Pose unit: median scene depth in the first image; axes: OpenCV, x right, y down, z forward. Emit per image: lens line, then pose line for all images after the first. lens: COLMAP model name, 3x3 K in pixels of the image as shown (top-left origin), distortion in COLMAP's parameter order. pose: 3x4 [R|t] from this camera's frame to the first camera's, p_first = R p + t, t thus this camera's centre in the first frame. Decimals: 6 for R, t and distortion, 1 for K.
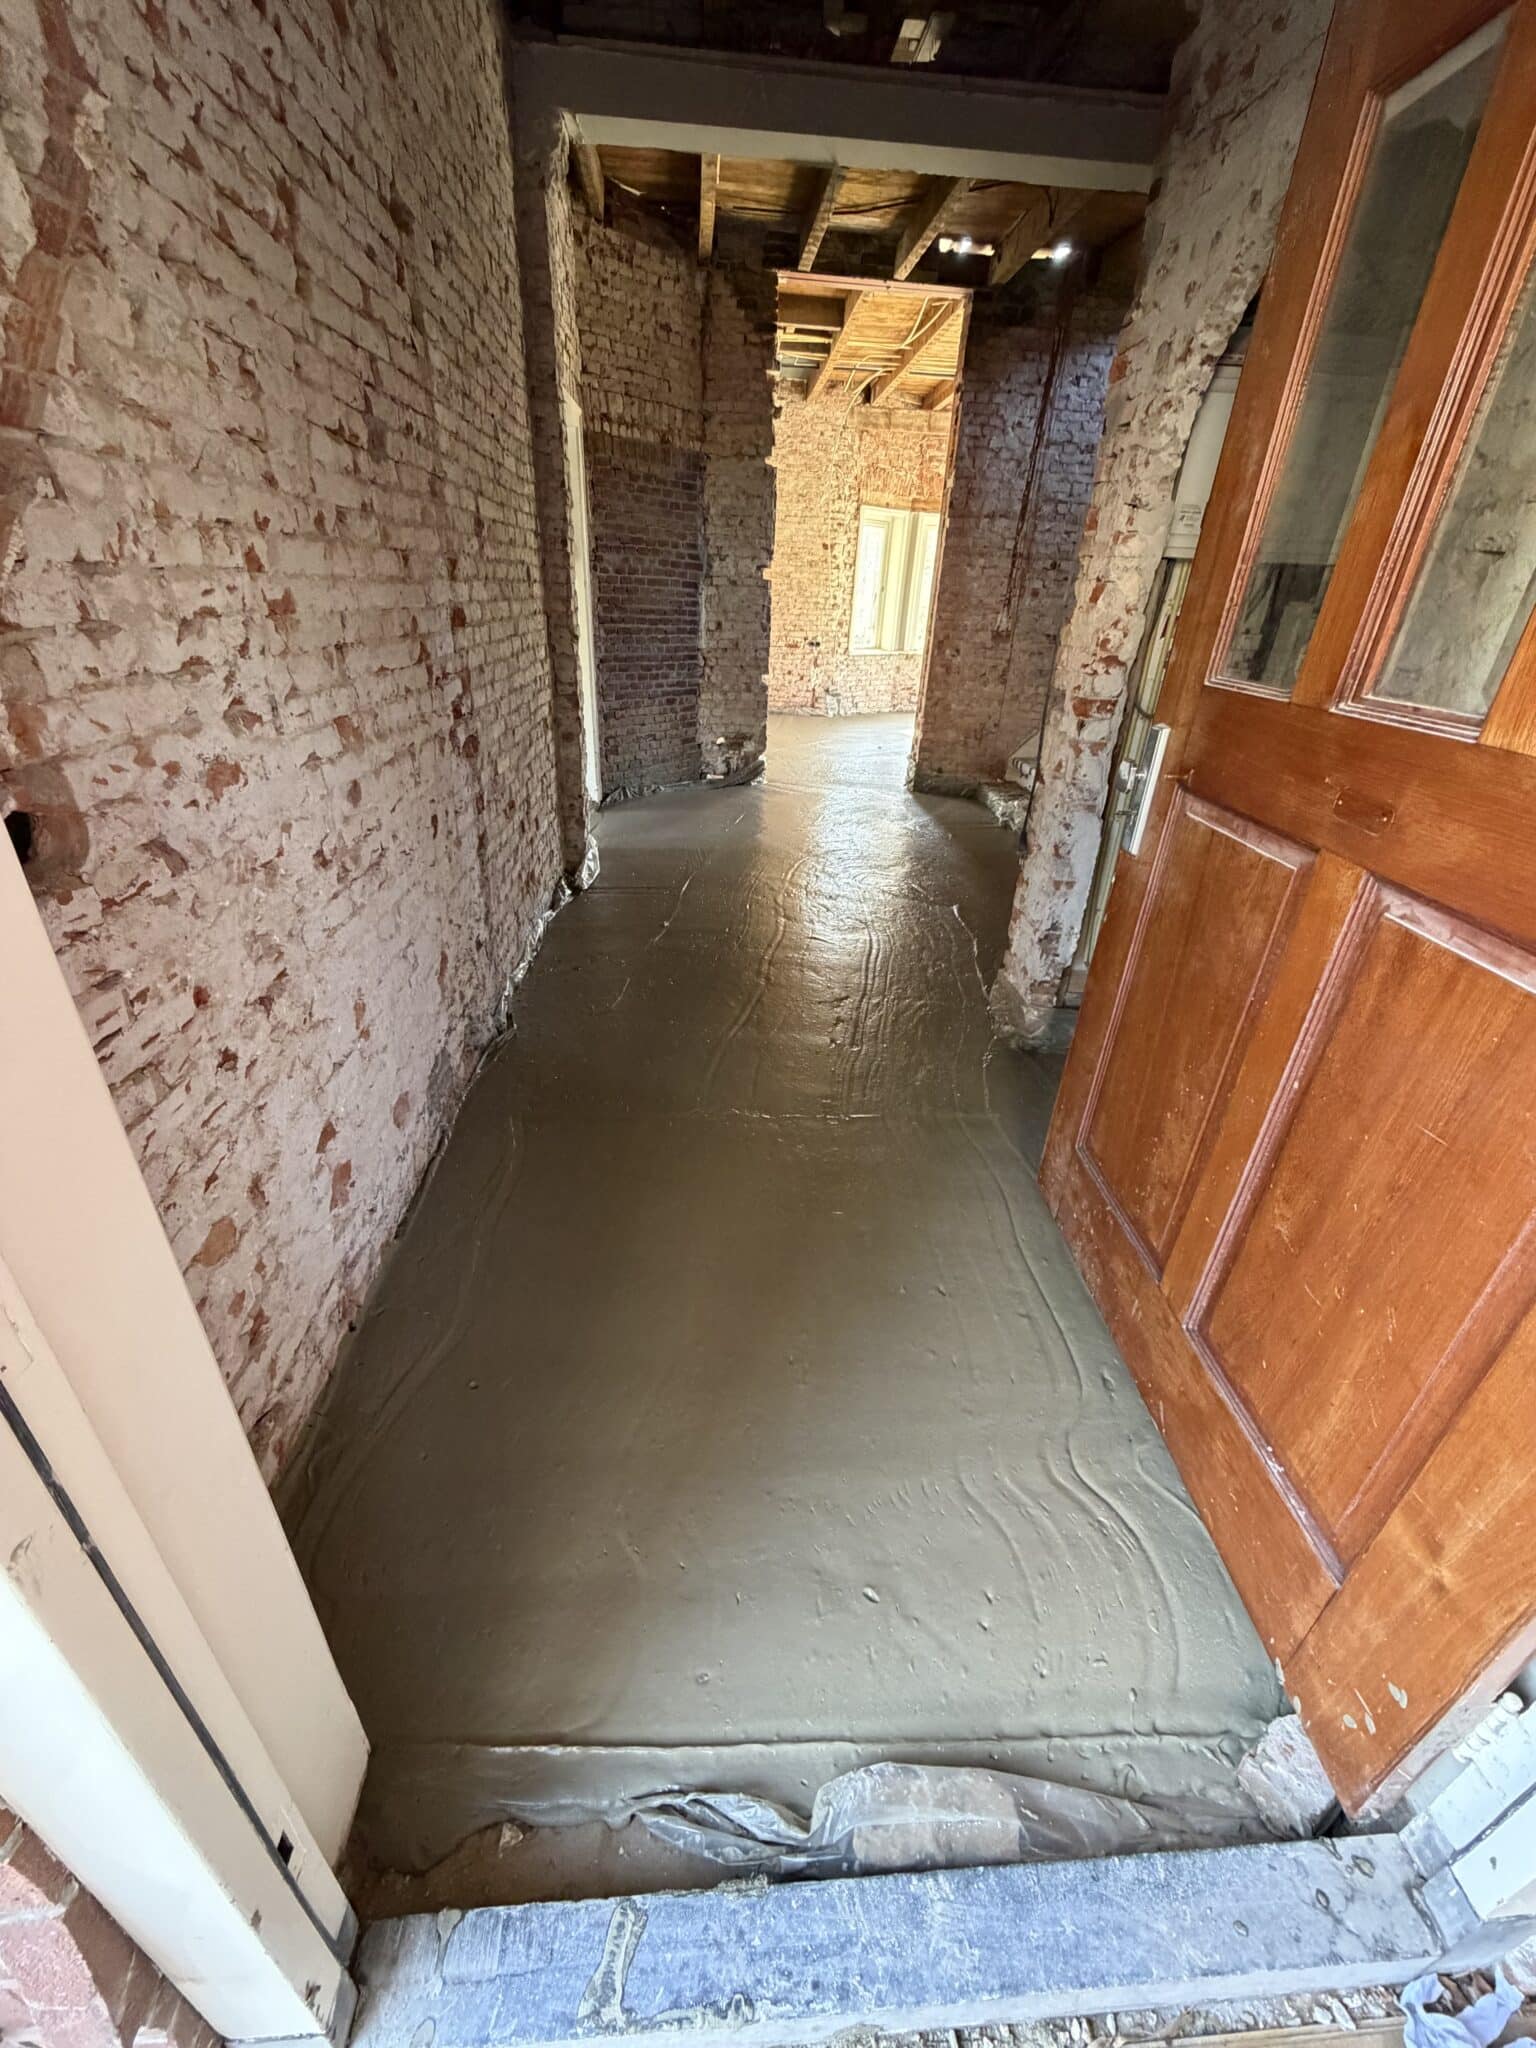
lens RADIAL K [[814.8, 0, 768.1], [0, 814.8, 1016.7], [0, 0, 1]] dist [0.000614, -0.000074]
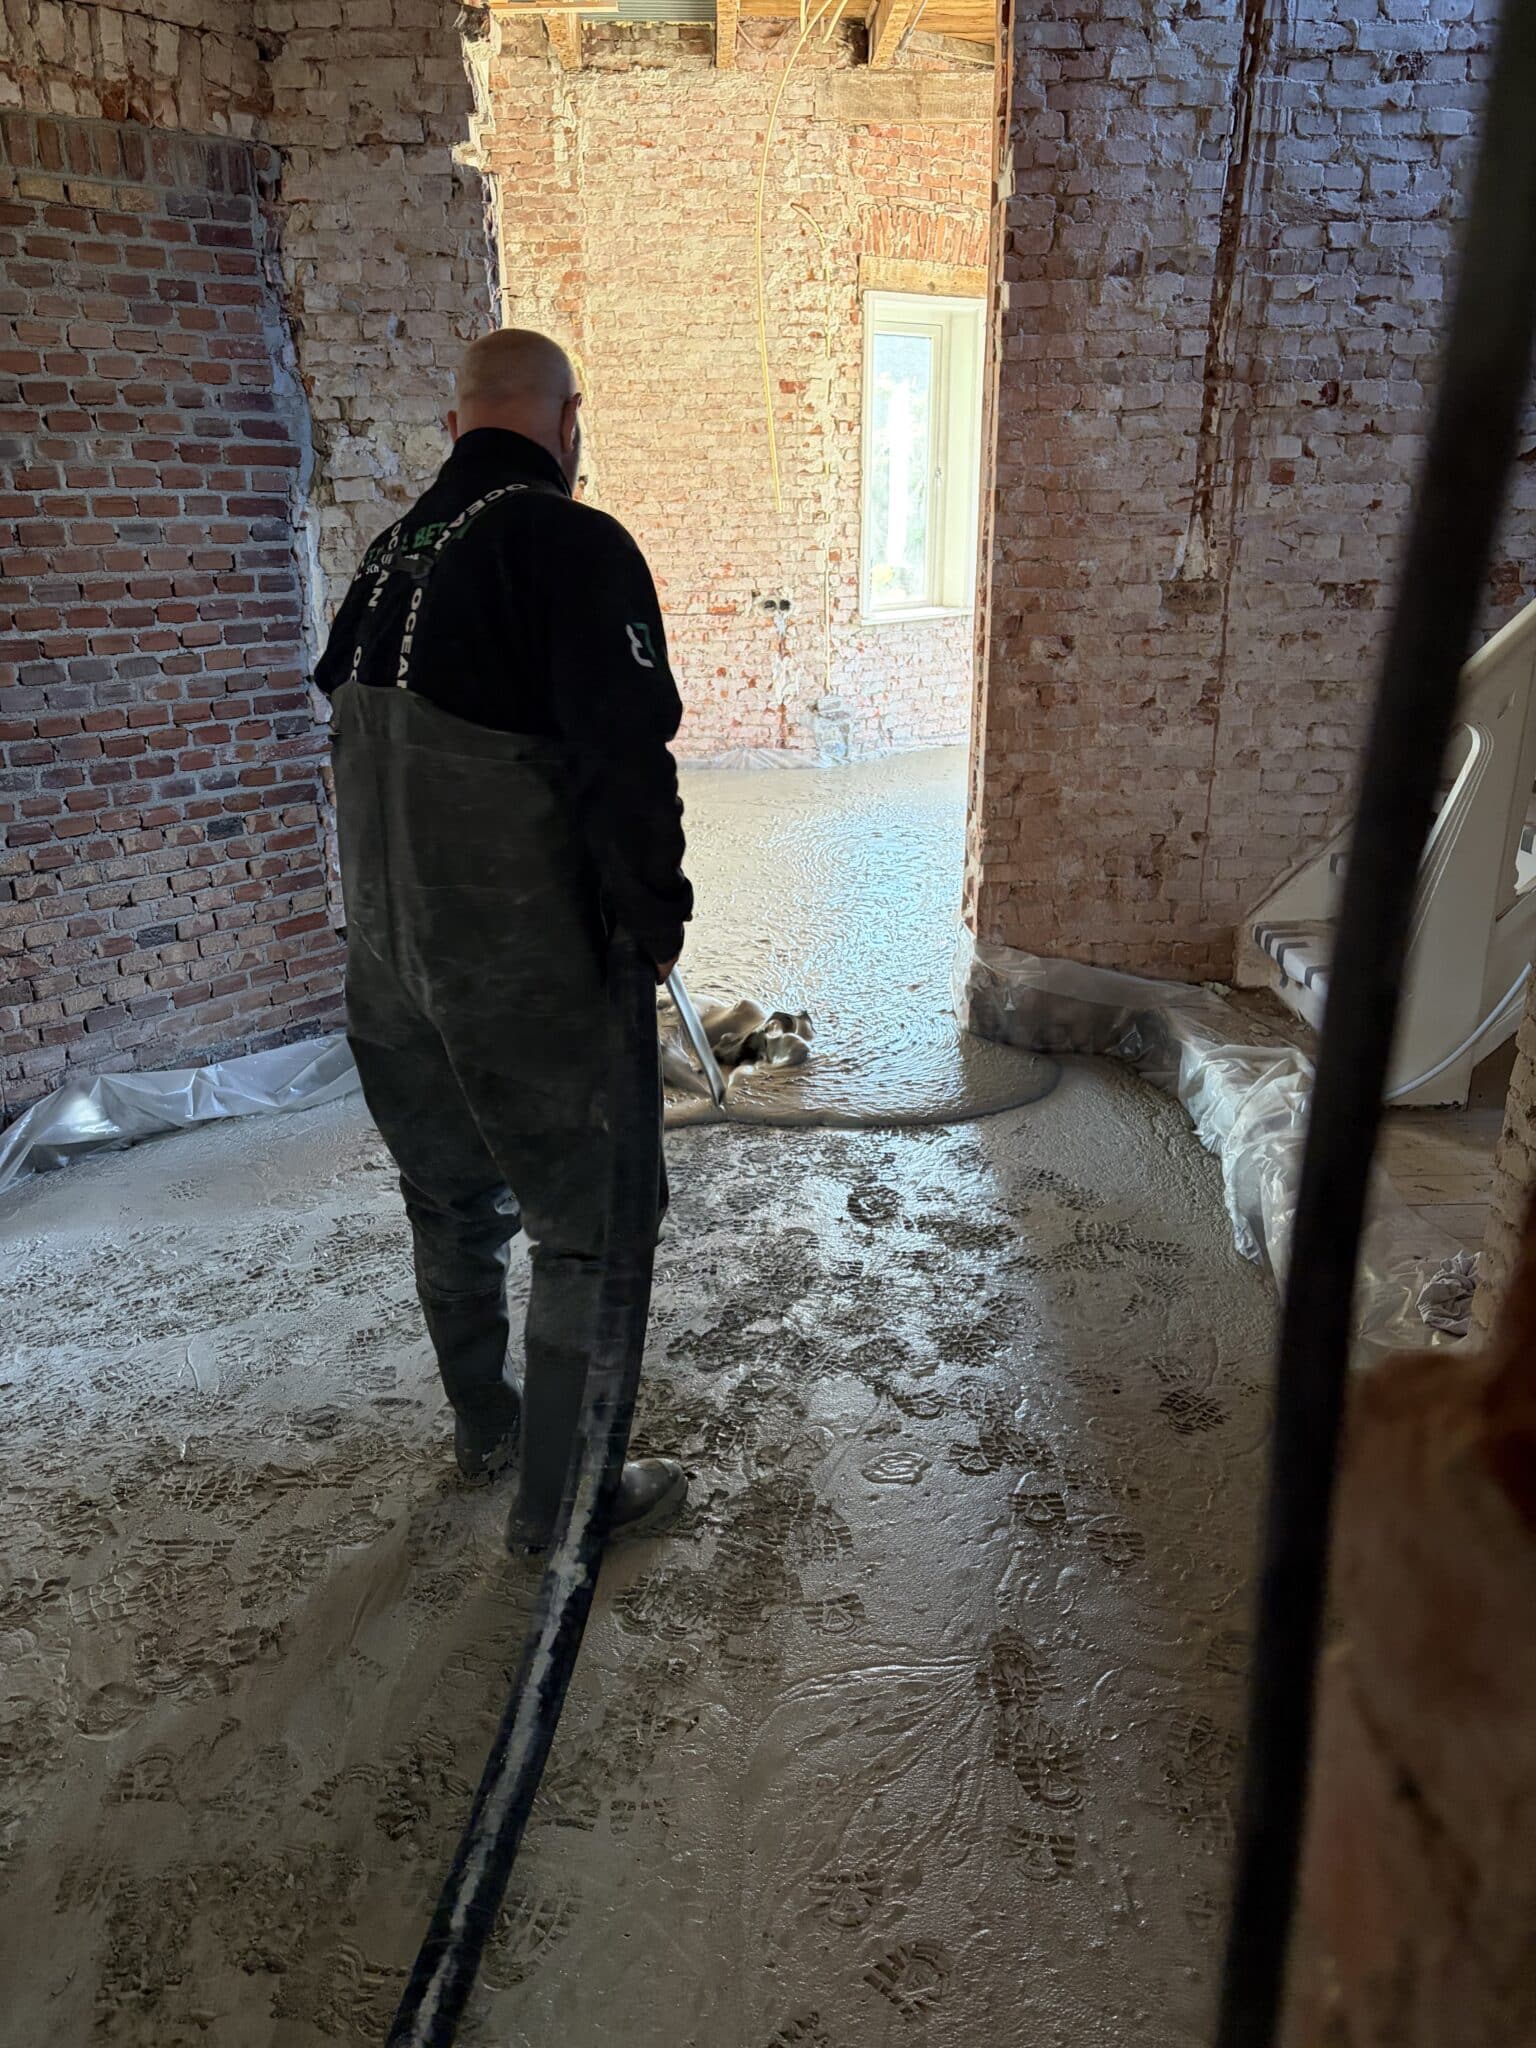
lens RADIAL K [[1547.8, 0, 768.0], [0, 1547.8, 1024.0], [0, 0, 1]] dist [0.057303, -0.068249]
pose [[0.998070, -0.035960, -0.050619, 0.143060], [0.028397, 0.989327, -0.142922, -0.211847], [0.055218, 0.141209, 0.988439, 0.388269]]
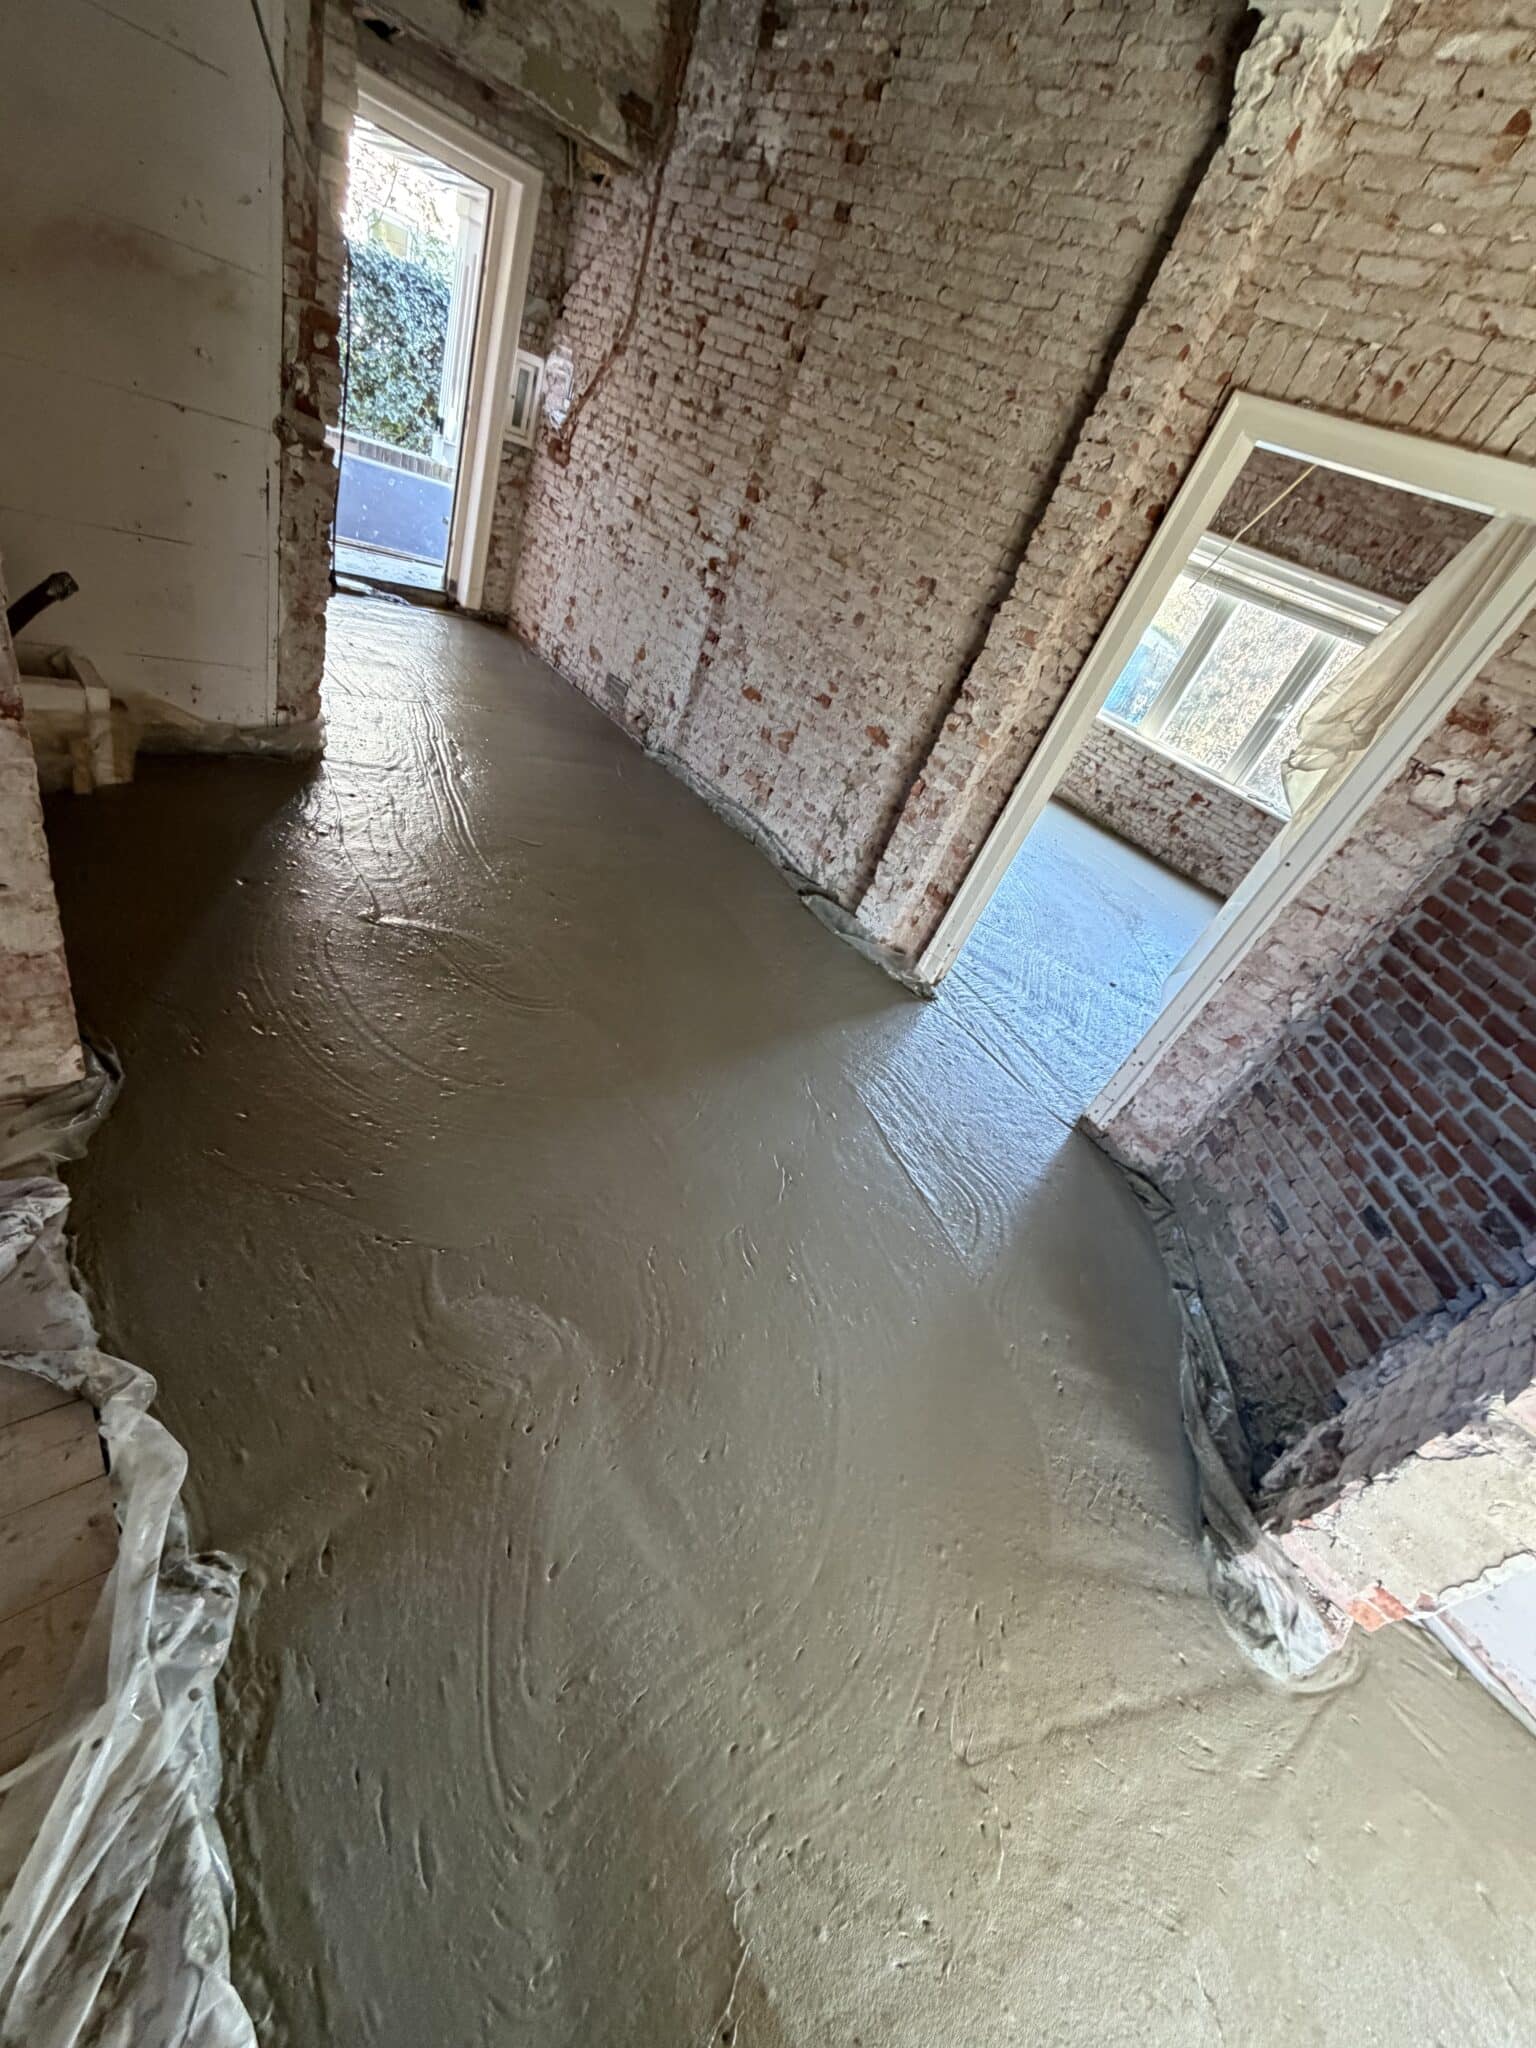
lens RADIAL K [[814.8, 0, 768.1], [0, 814.8, 1016.7], [0, 0, 1]] dist [0.000614, -0.000074]
pose [[-0.749281, 0.076575, -0.657810, 0.307719], [-0.586481, 0.384635, 0.712809, -0.533970], [0.307600, 0.919887, -0.243290, 0.953368]]
